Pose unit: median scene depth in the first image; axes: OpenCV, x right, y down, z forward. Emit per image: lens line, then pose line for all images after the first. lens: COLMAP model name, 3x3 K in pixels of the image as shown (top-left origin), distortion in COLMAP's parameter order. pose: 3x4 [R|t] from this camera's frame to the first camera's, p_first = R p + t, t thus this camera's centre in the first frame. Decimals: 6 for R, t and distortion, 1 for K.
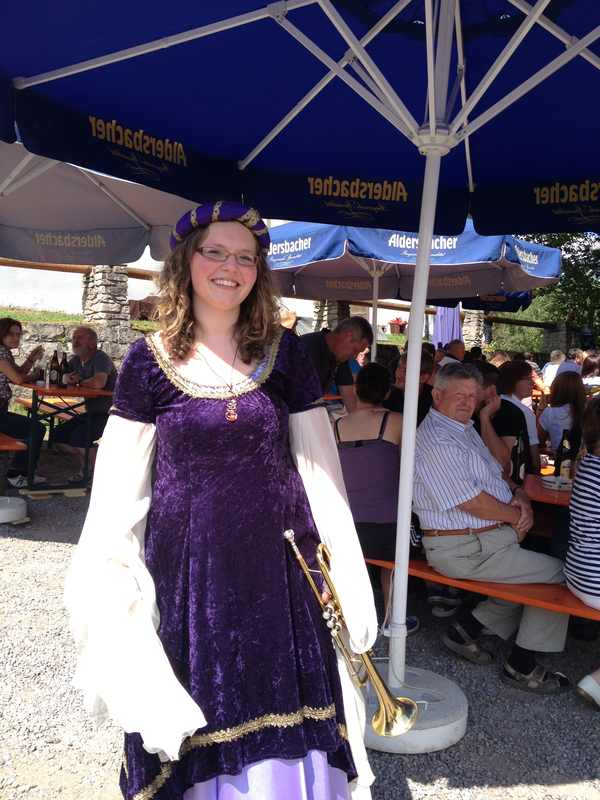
lens RADIAL K [[803.7, 0, 300.0], [0, 803.7, 400.0], [0, 0, 1]] dist [0.231397, -0.512710]
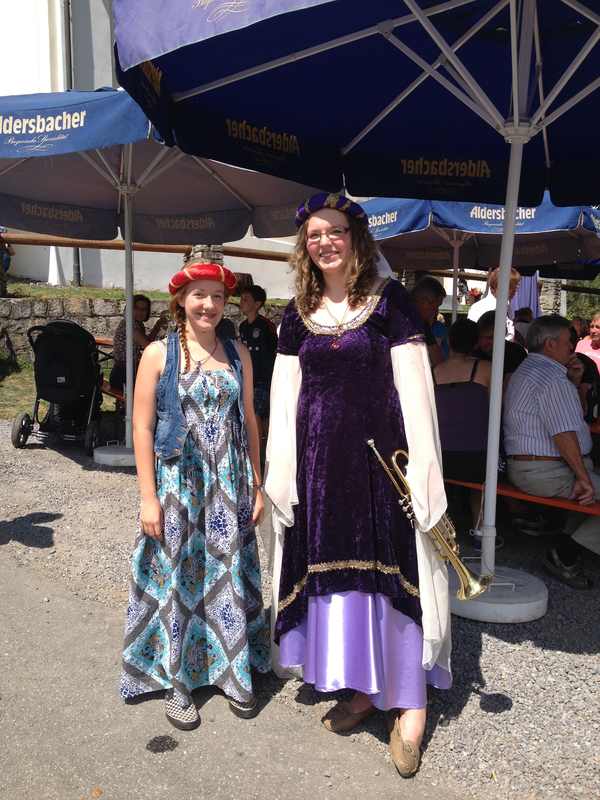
lens RADIAL K [[823.6, 0, 300.0], [0, 823.6, 400.0], [0, 0, 1]] dist [0.138279, -0.301806]
pose [[0.996489, -0.012721, -0.082751, -0.037196], [0.014672, 0.999627, 0.023015, 0.032664], [0.082427, -0.024148, 0.996304, -0.169899]]
